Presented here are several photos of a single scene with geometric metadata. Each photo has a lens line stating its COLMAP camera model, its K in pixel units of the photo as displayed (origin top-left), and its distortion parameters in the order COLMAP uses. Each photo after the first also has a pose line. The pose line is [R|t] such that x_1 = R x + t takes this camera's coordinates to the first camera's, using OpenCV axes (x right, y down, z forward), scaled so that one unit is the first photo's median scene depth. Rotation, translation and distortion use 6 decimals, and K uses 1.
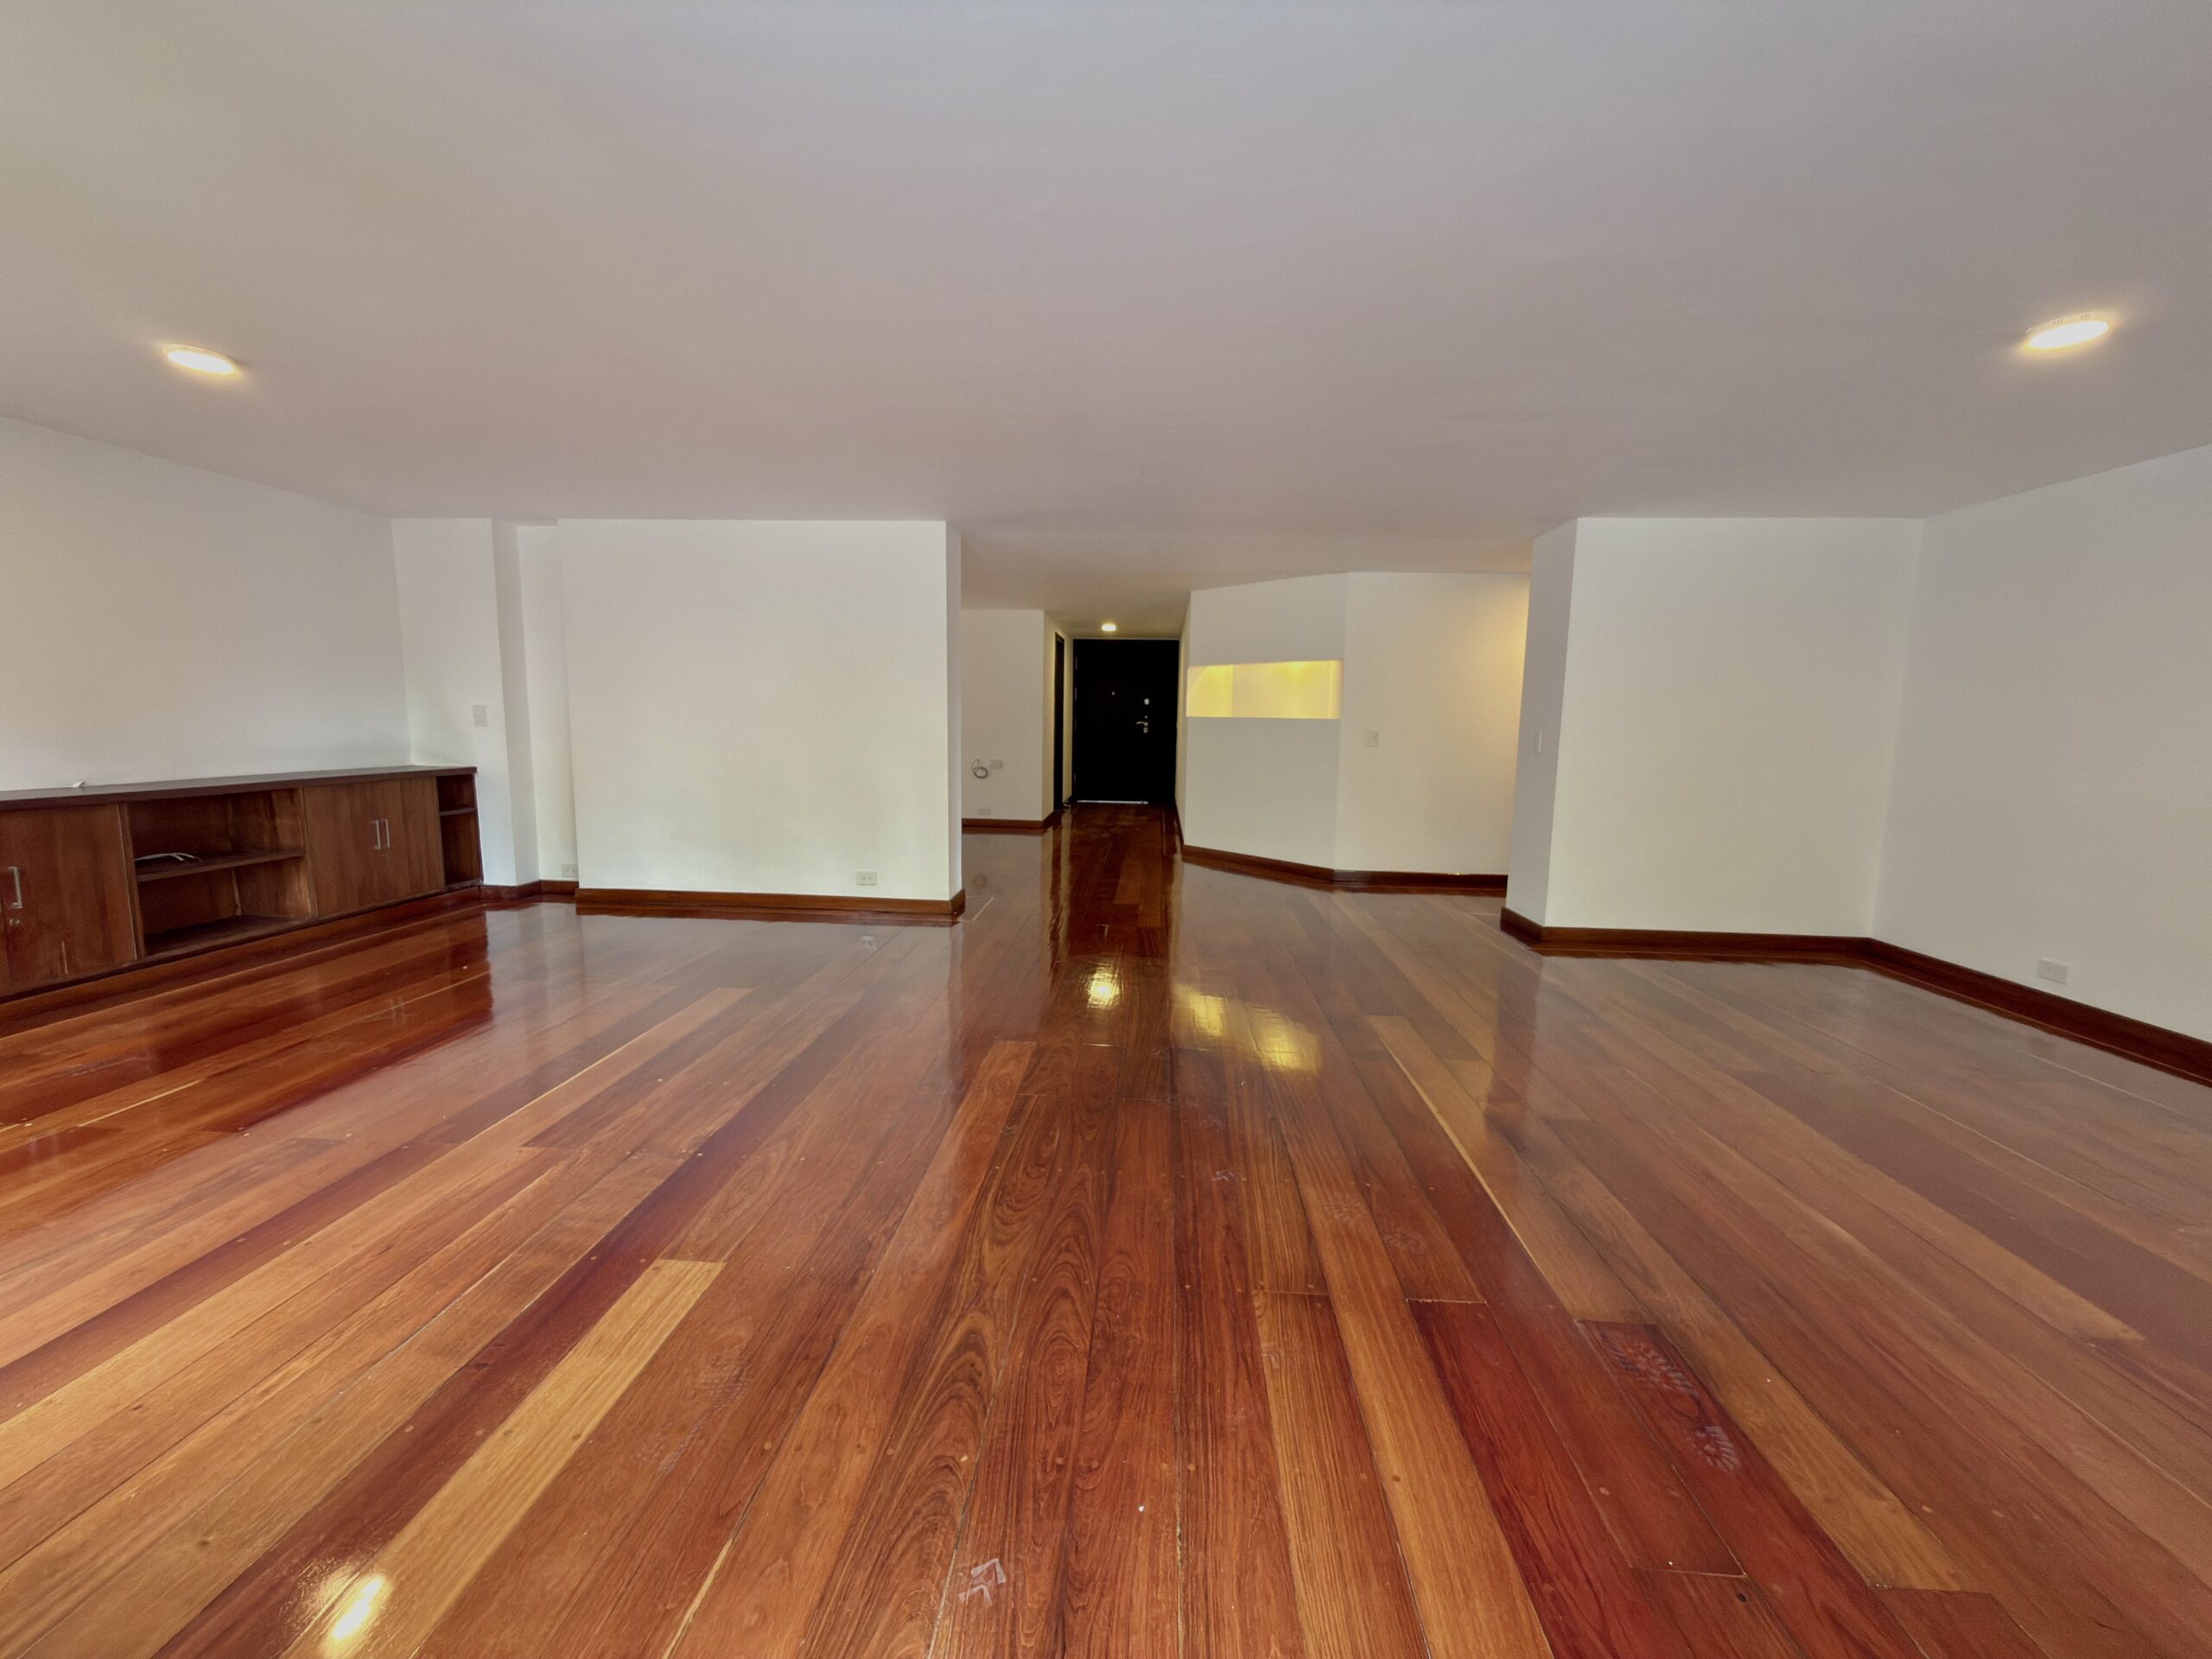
lens RADIAL K [[877.7, 0, 1110.3], [0, 877.7, 826.0], [0, 0, 1]] dist [0.003256, 0.000171]
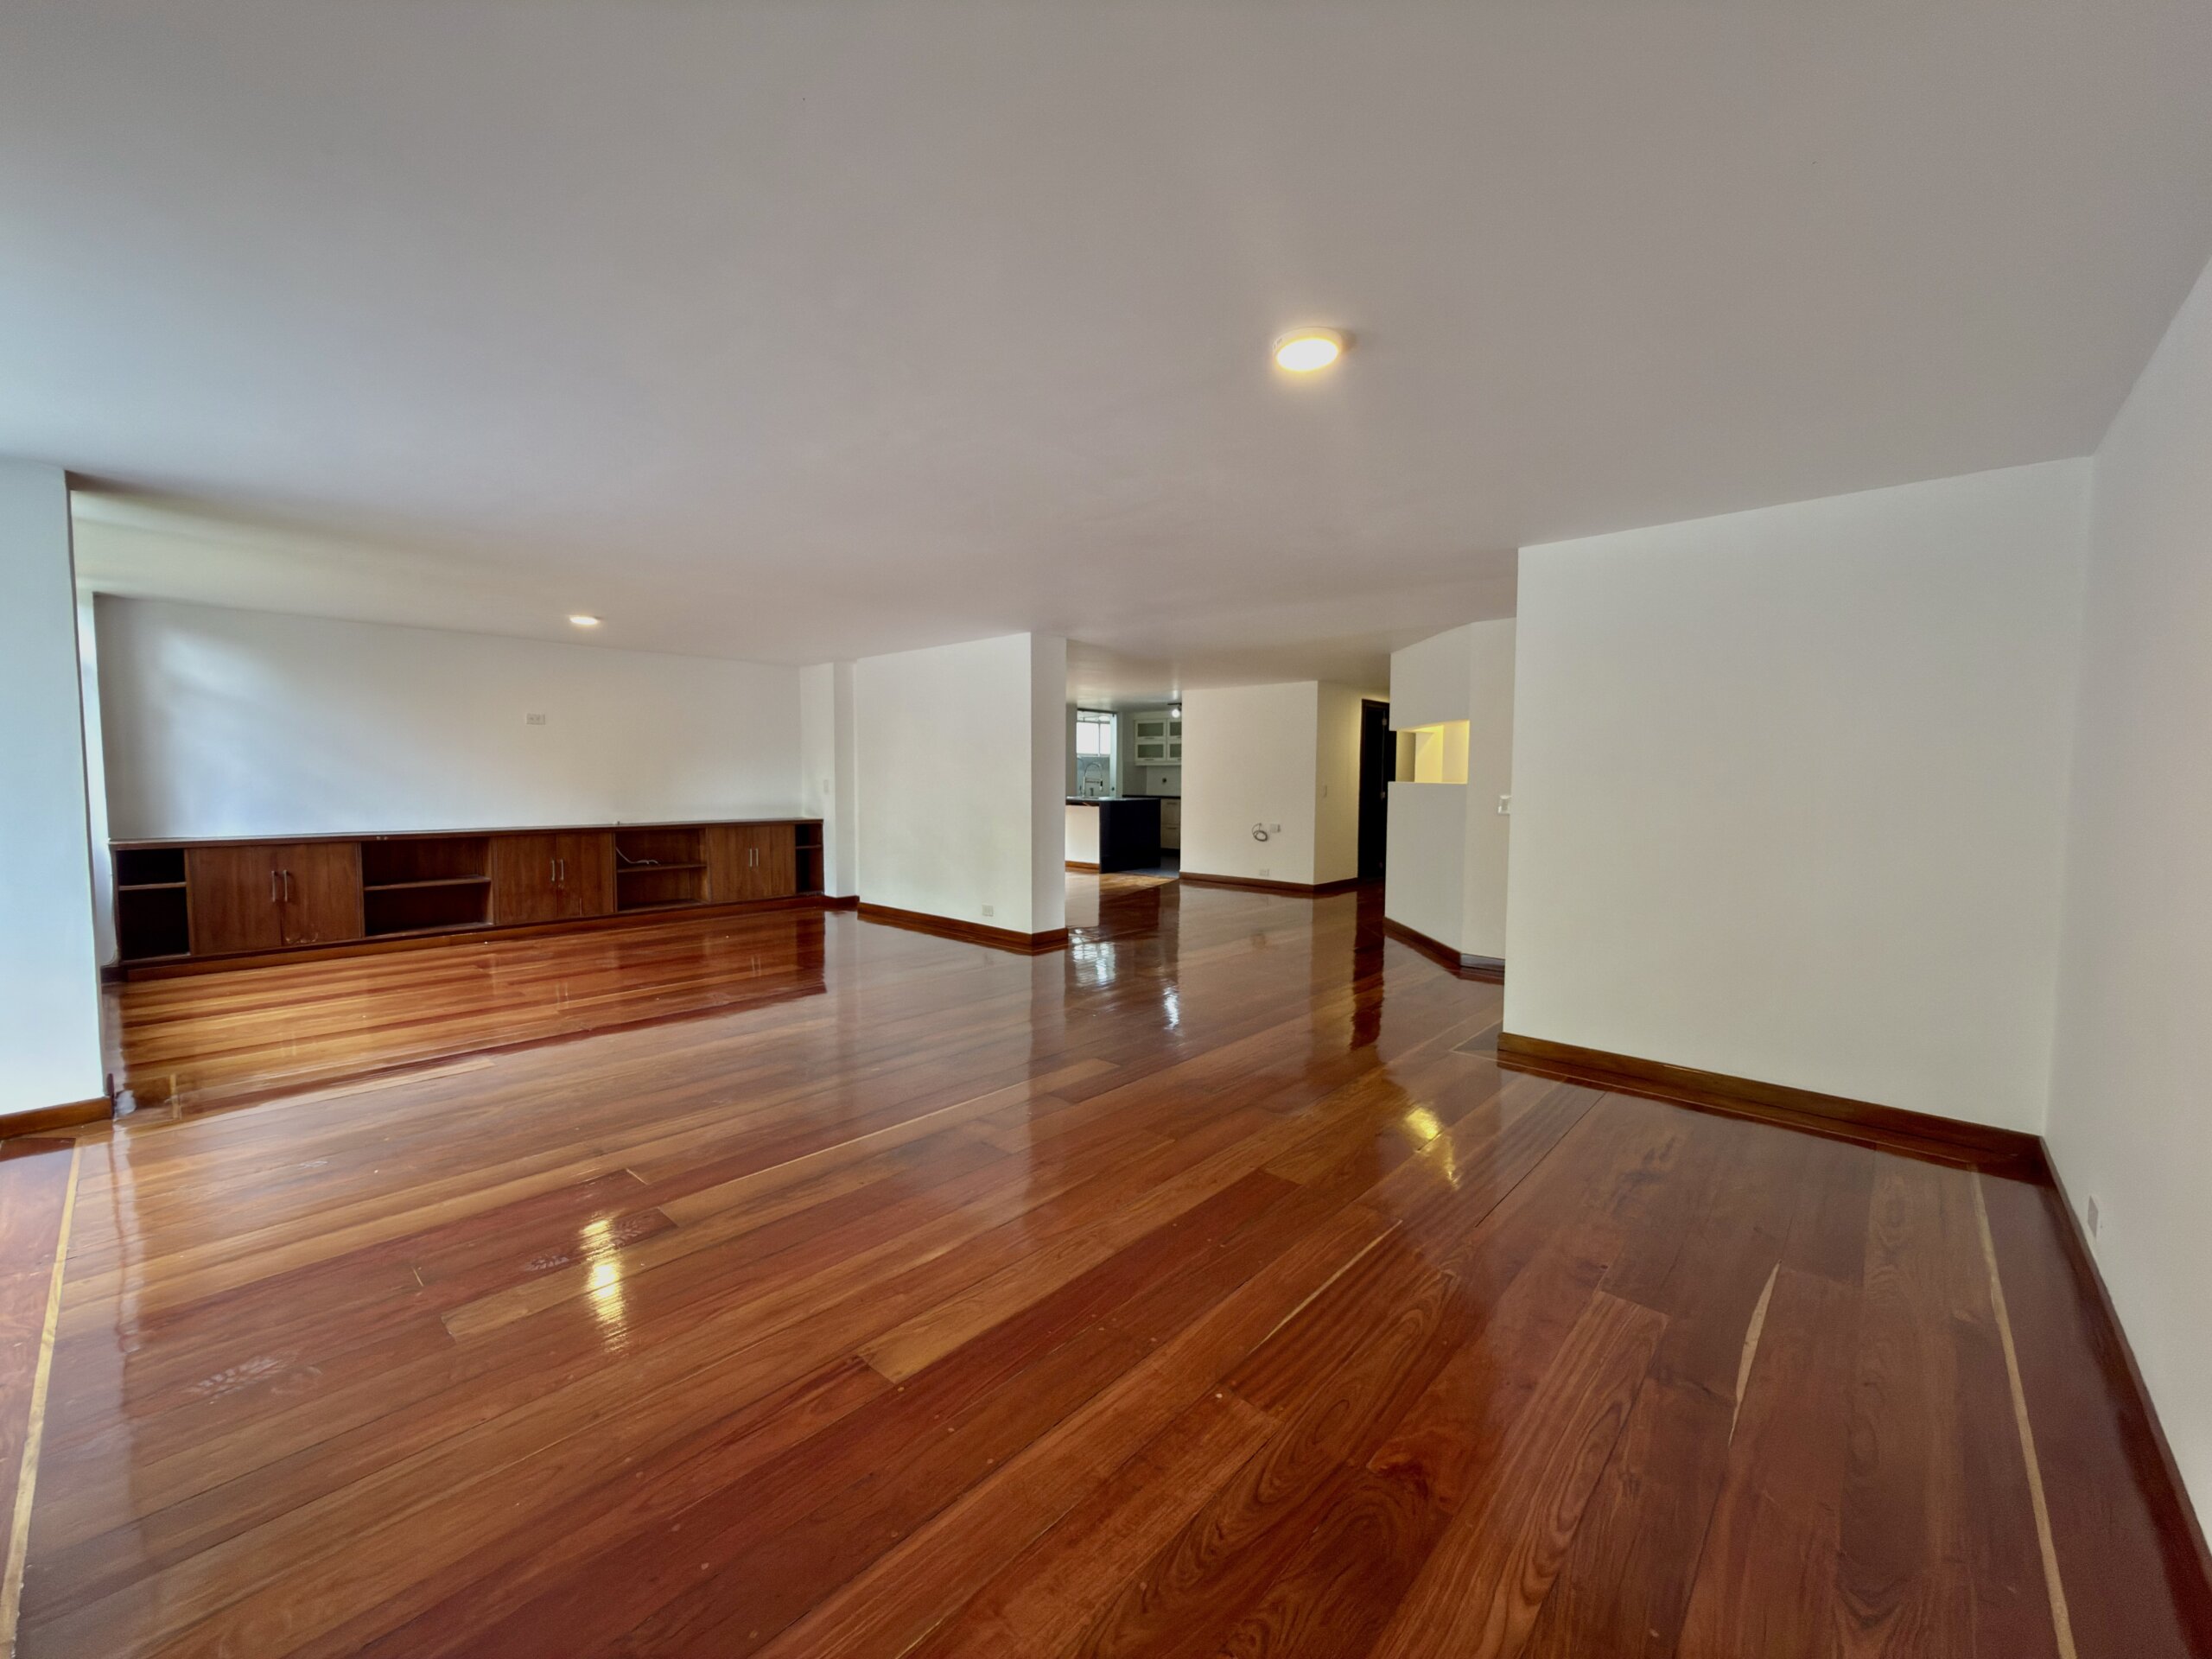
lens RADIAL K [[877.7, 0, 1107.9], [0, 877.7, 836.7], [0, 0, 1]] dist [0.003256, 0.000171]
pose [[0.780045, 0.030029, -0.625003, 0.743448], [-0.068477, 0.996945, -0.037566, -0.013979], [0.621965, 0.072101, 0.779718, 0.111882]]
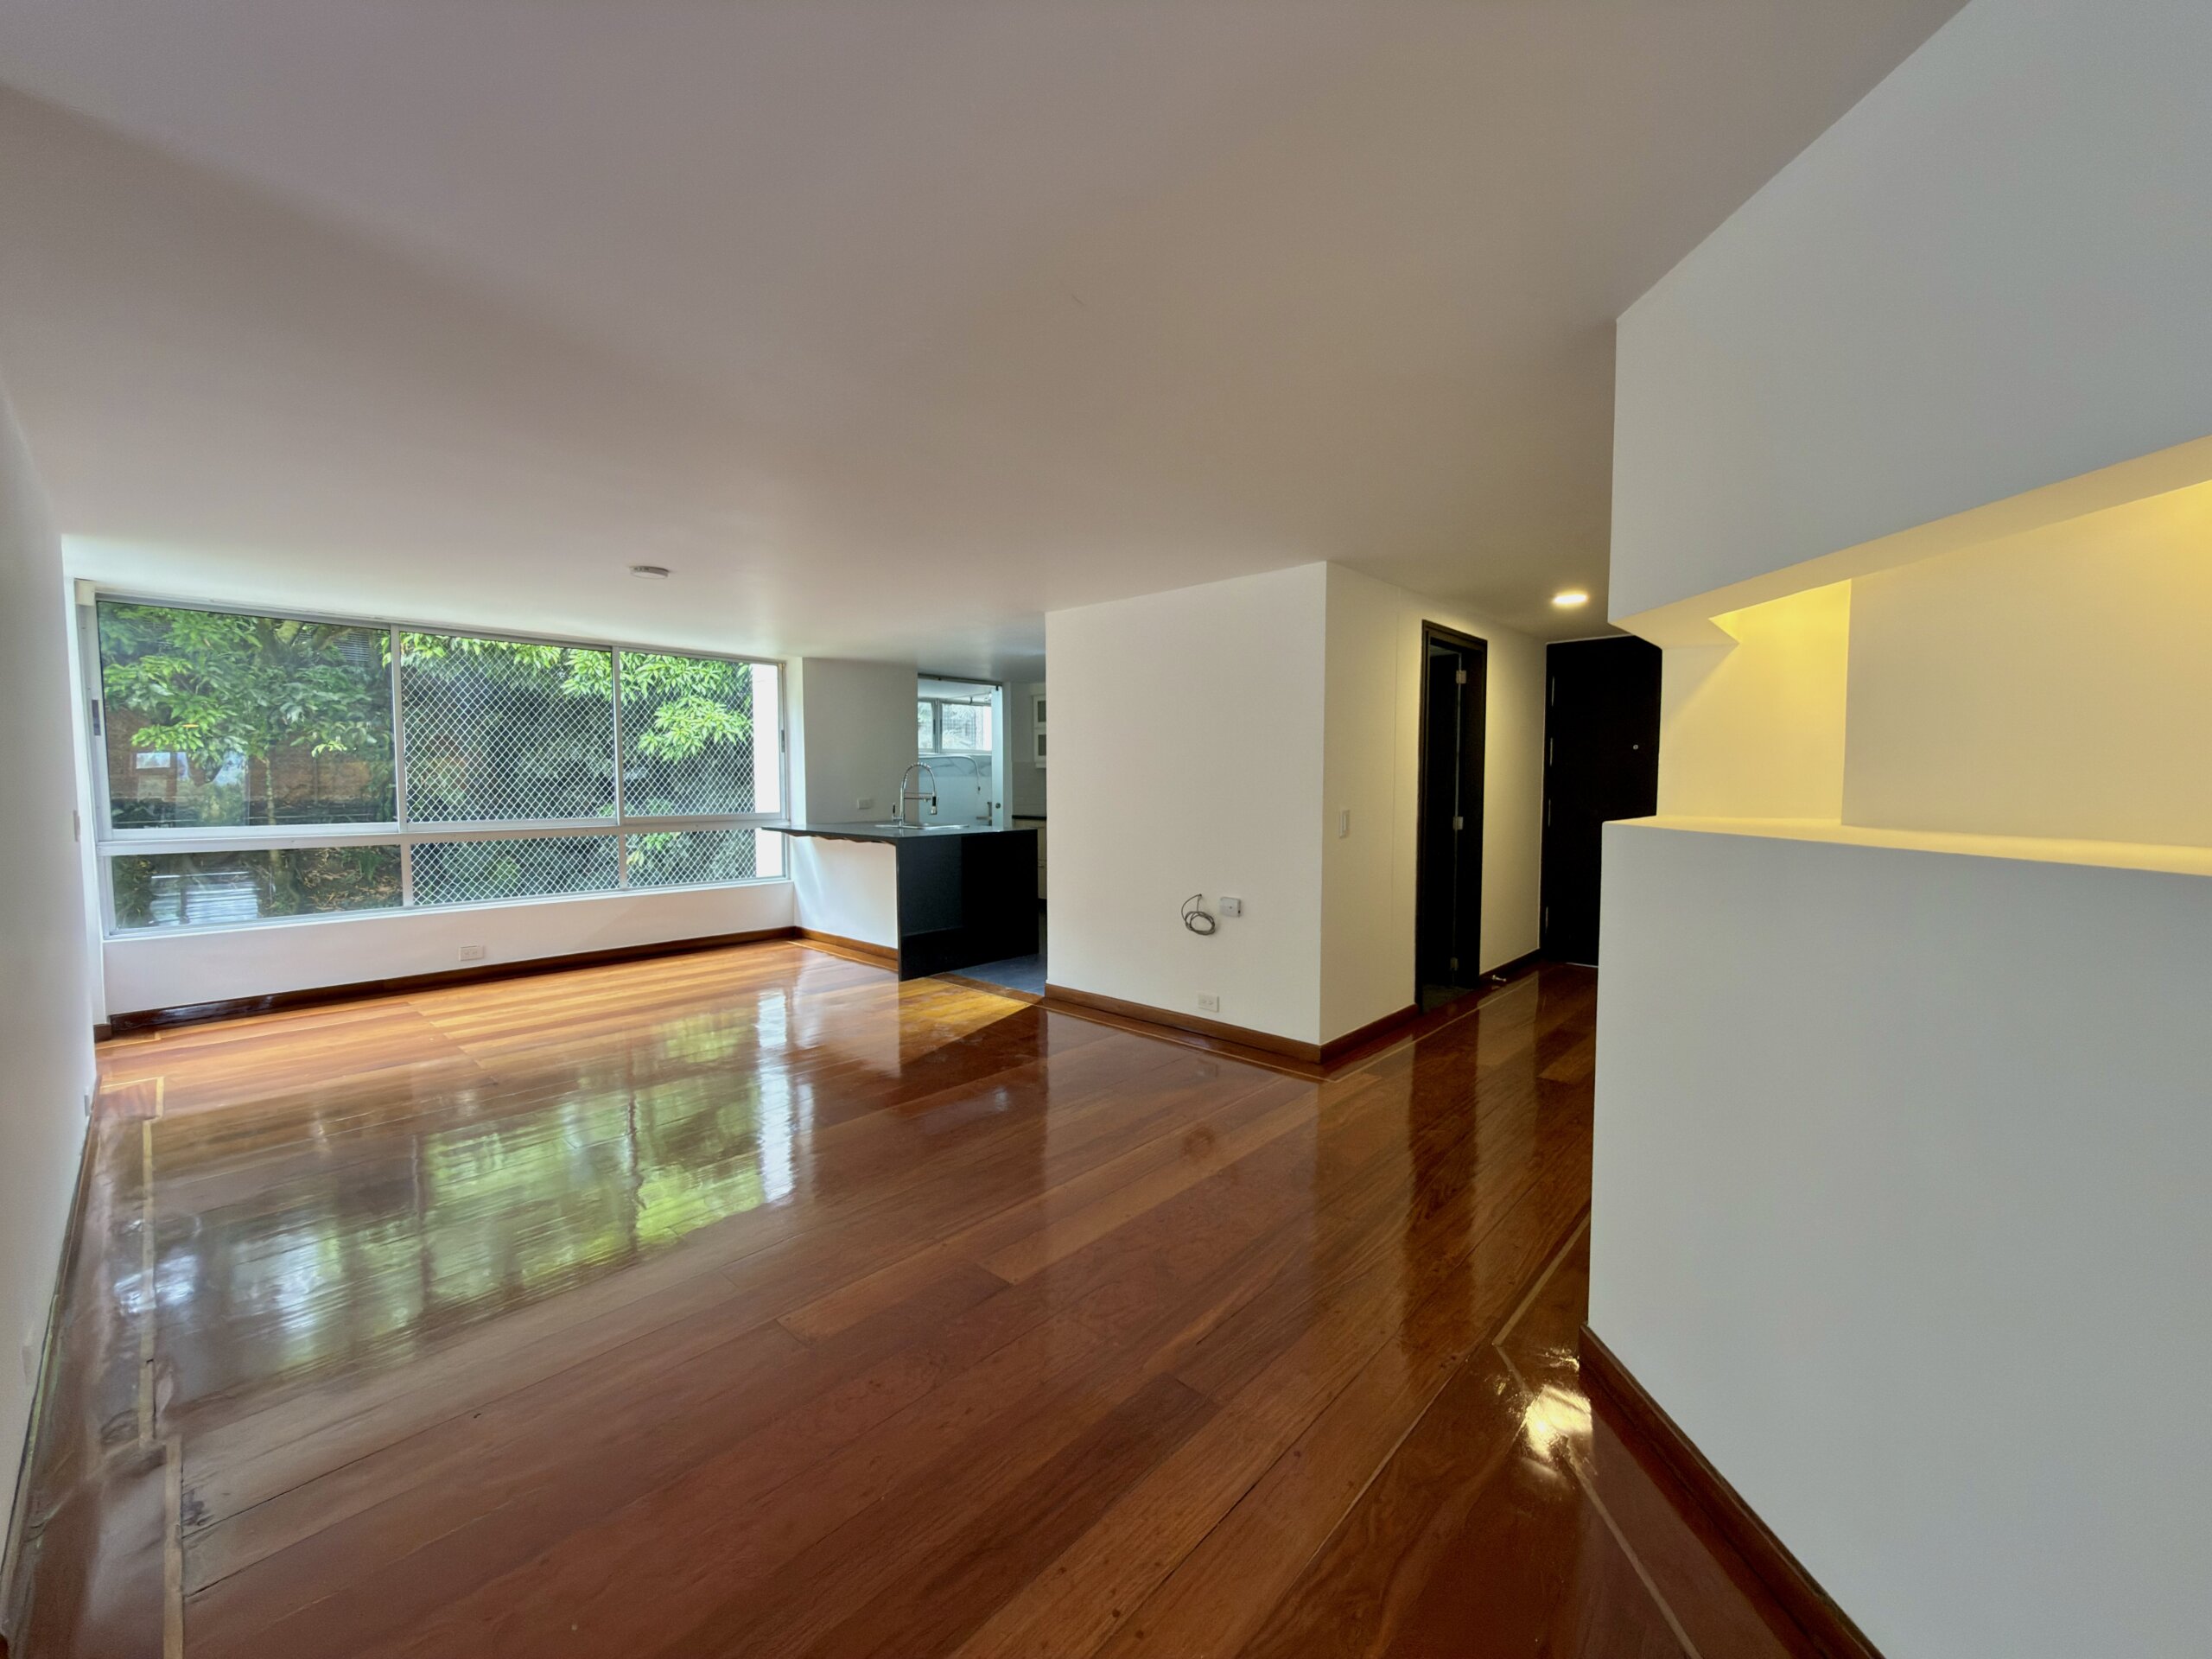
lens RADIAL K [[877.7, 0, 1100.2], [0, 877.7, 827.5], [0, 0, 1]] dist [0.003256, 0.000171]
pose [[0.768121, 0.017088, -0.640076, 0.228037], [-0.065355, 0.996515, -0.051825, -0.168148], [0.636960, 0.081640, 0.766562, 1.191494]]
